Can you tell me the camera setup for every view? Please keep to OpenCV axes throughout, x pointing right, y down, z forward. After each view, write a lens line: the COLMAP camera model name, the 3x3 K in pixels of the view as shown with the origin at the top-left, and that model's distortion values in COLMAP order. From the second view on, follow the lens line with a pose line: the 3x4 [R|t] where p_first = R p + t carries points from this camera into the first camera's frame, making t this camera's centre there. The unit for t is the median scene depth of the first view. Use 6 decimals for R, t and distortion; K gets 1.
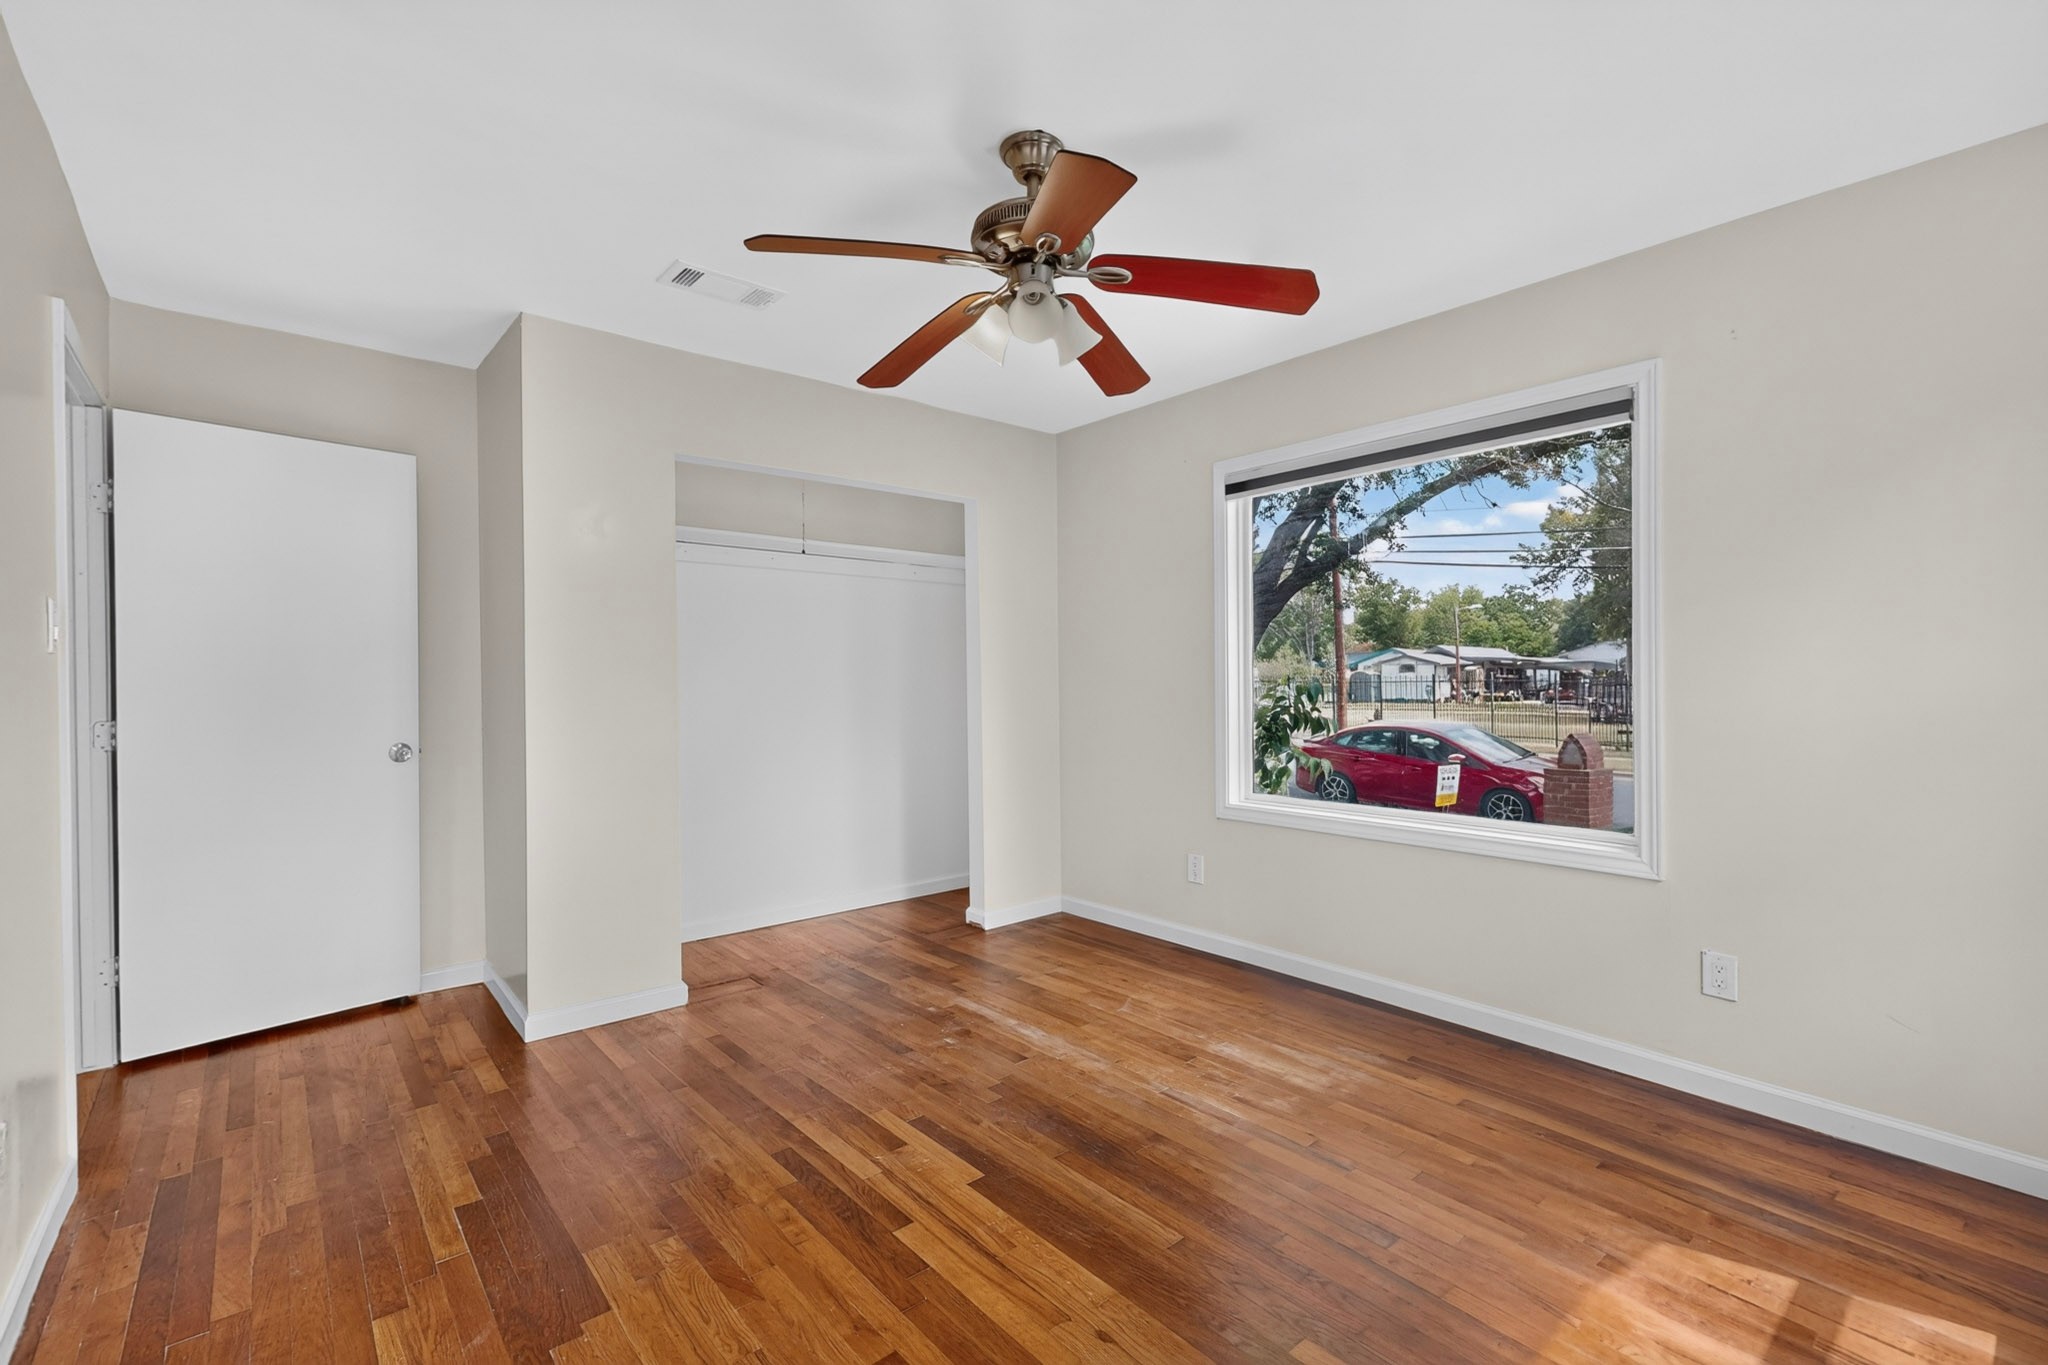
lens RADIAL K [[894.6, 0, 1023.1], [0, 894.6, 684.1], [0, 0, 1]] dist [0.000548, -0.000102]
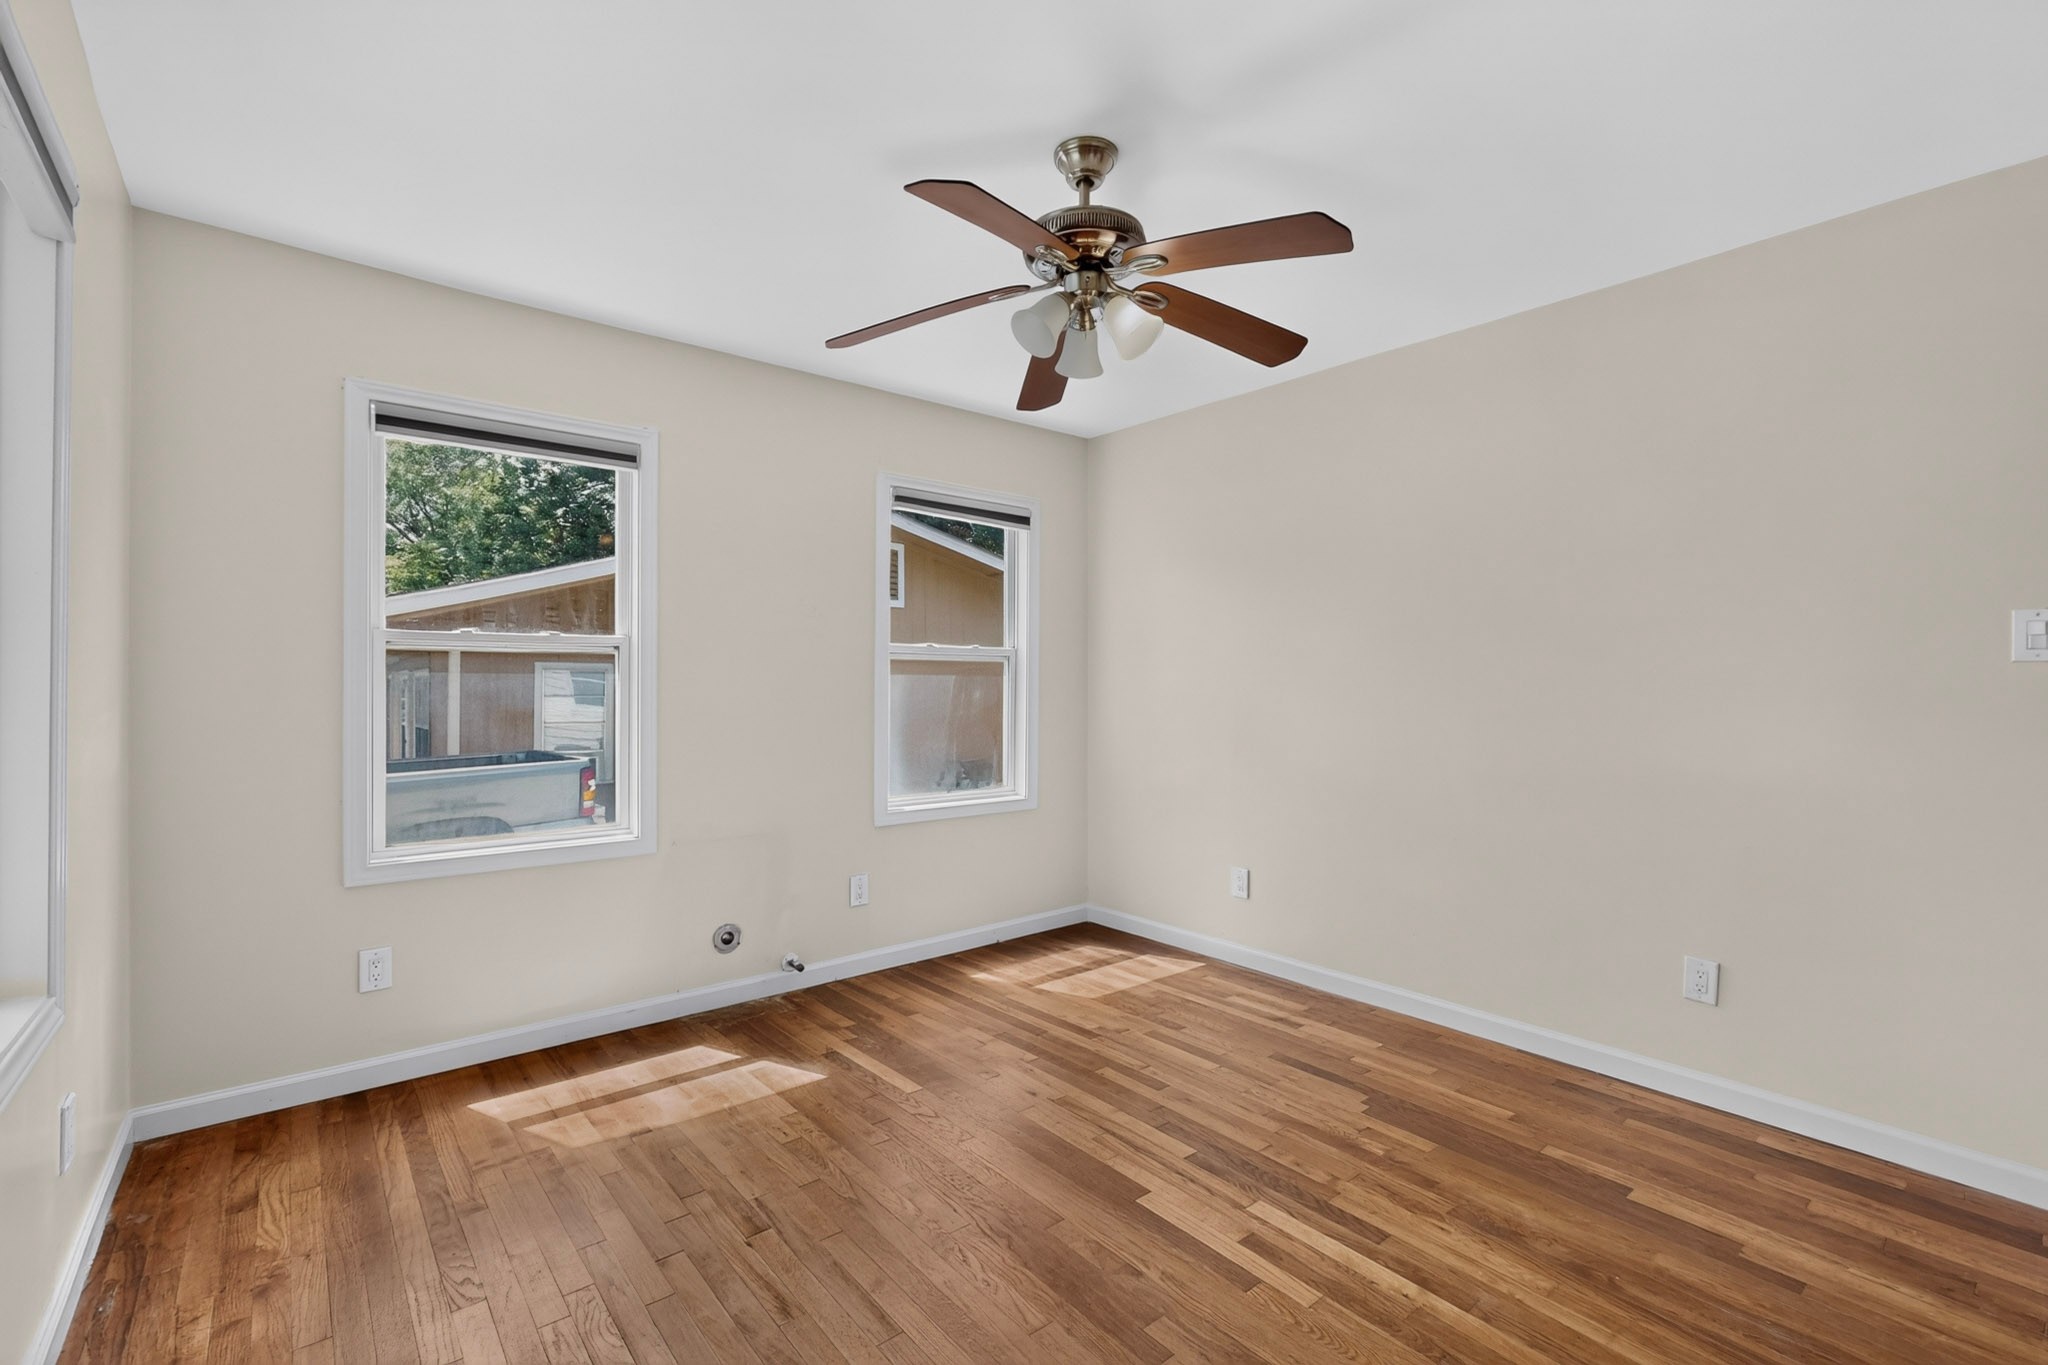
lens RADIAL K [[883.5, 0, 1018.3], [0, 883.5, 680.6], [0, 0, 1]] dist [0.001387, 0.000392]
pose [[-0.999884, 0.002211, 0.015043, 0.062342], [0.002167, 0.999993, -0.002948, -0.009393], [-0.015050, -0.002915, -0.999882, 1.797938]]
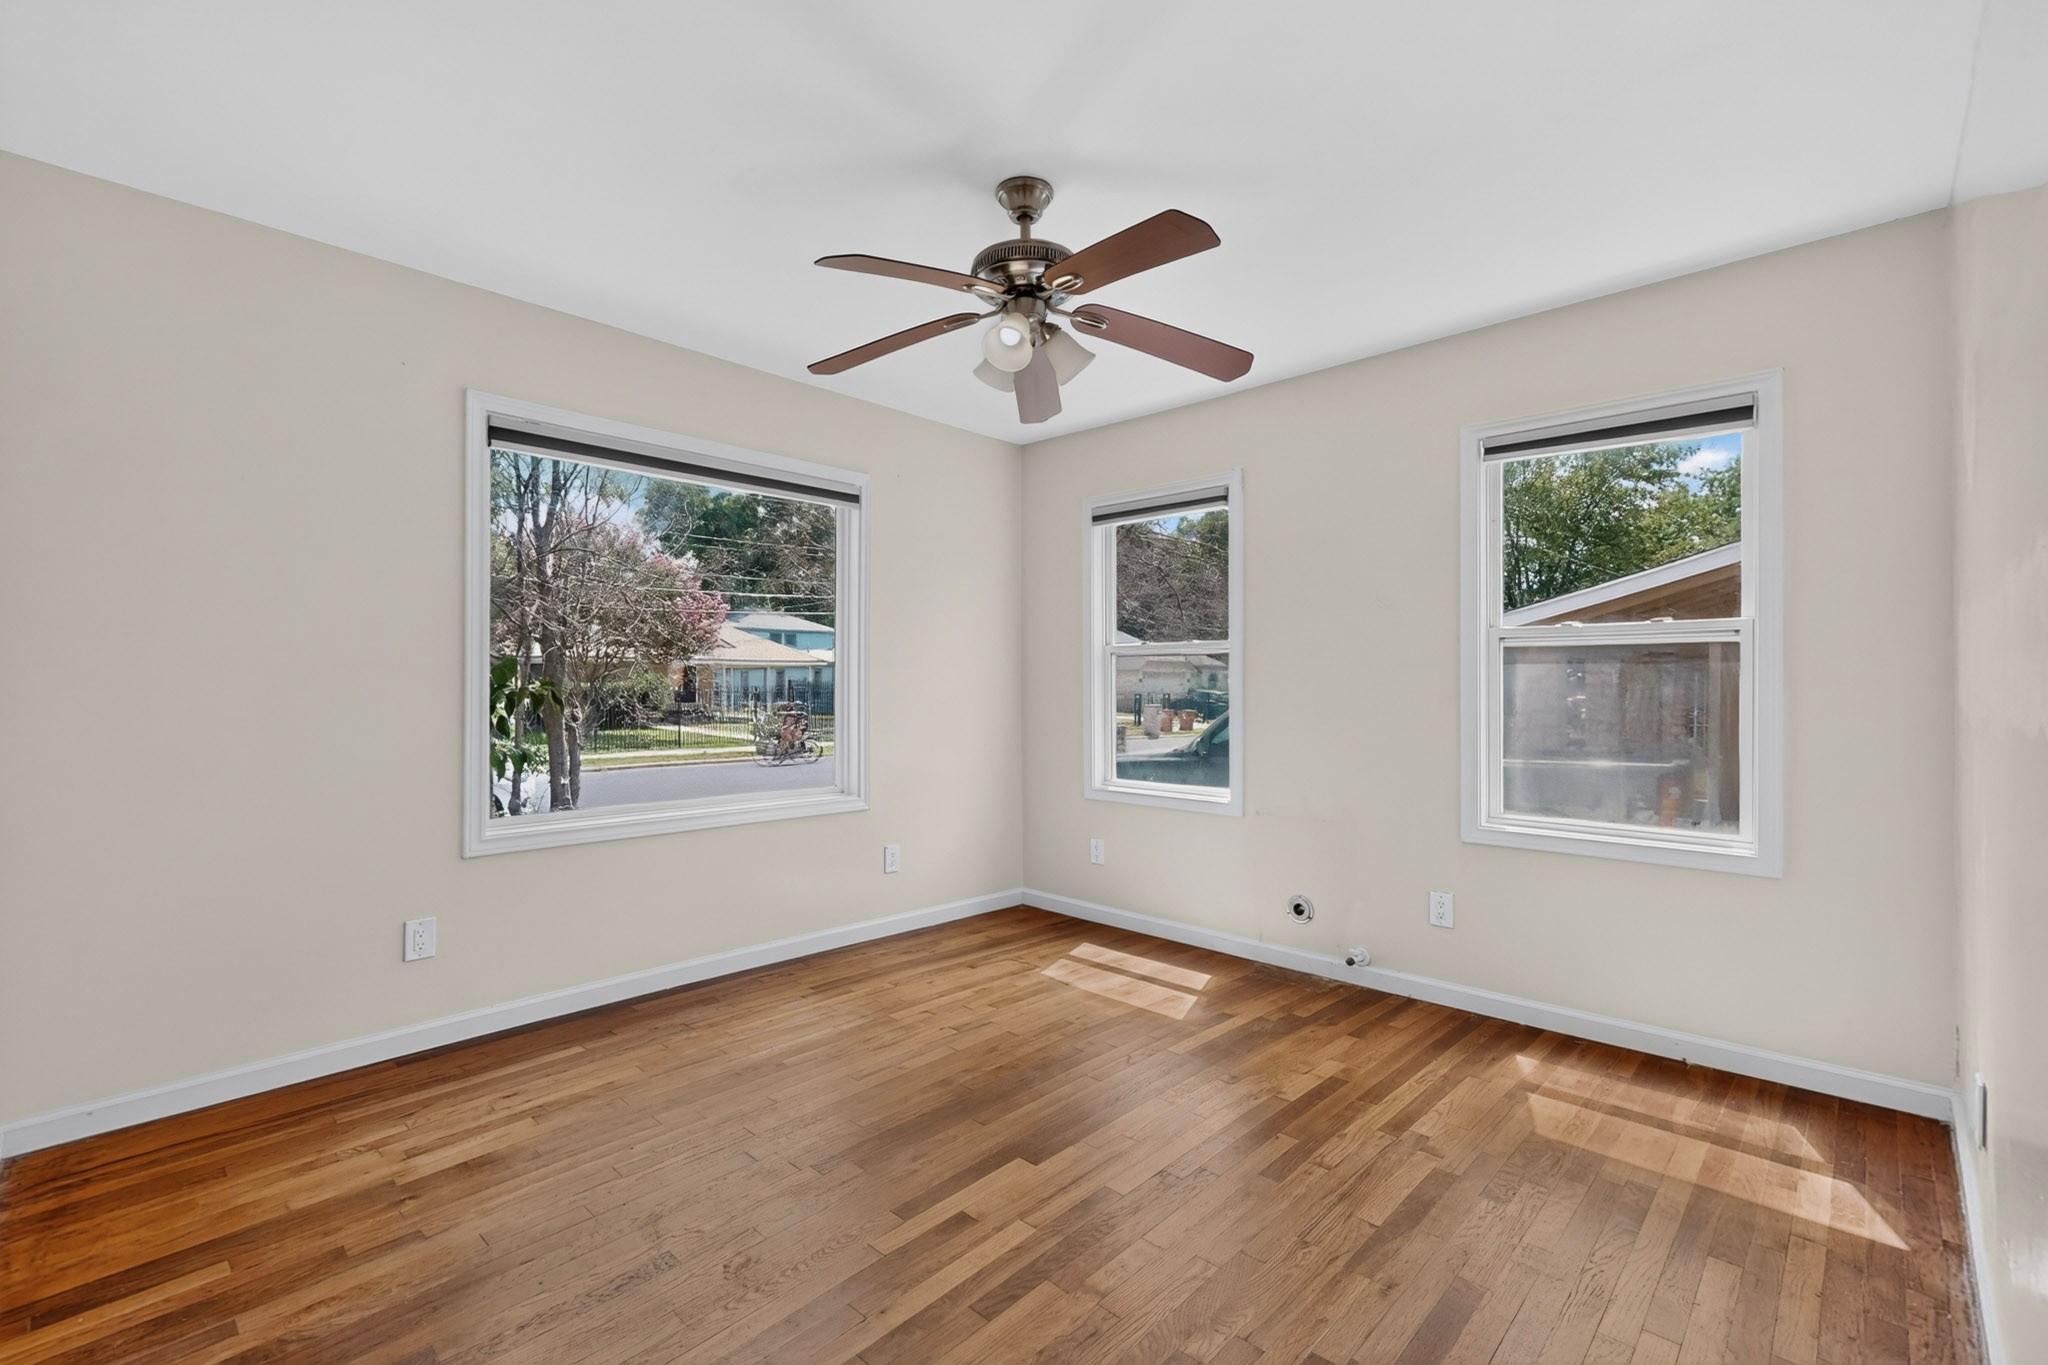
lens RADIAL K [[886.1, 0, 1029.5], [0, 886.1, 679.0], [0, 0, 1]] dist [-0.003156, -0.000300]
pose [[-0.110435, 0.010213, 0.993831, -0.974208], [0.003009, 0.999946, -0.009942, 0.008386], [-0.993879, 0.001893, -0.110460, 1.008910]]
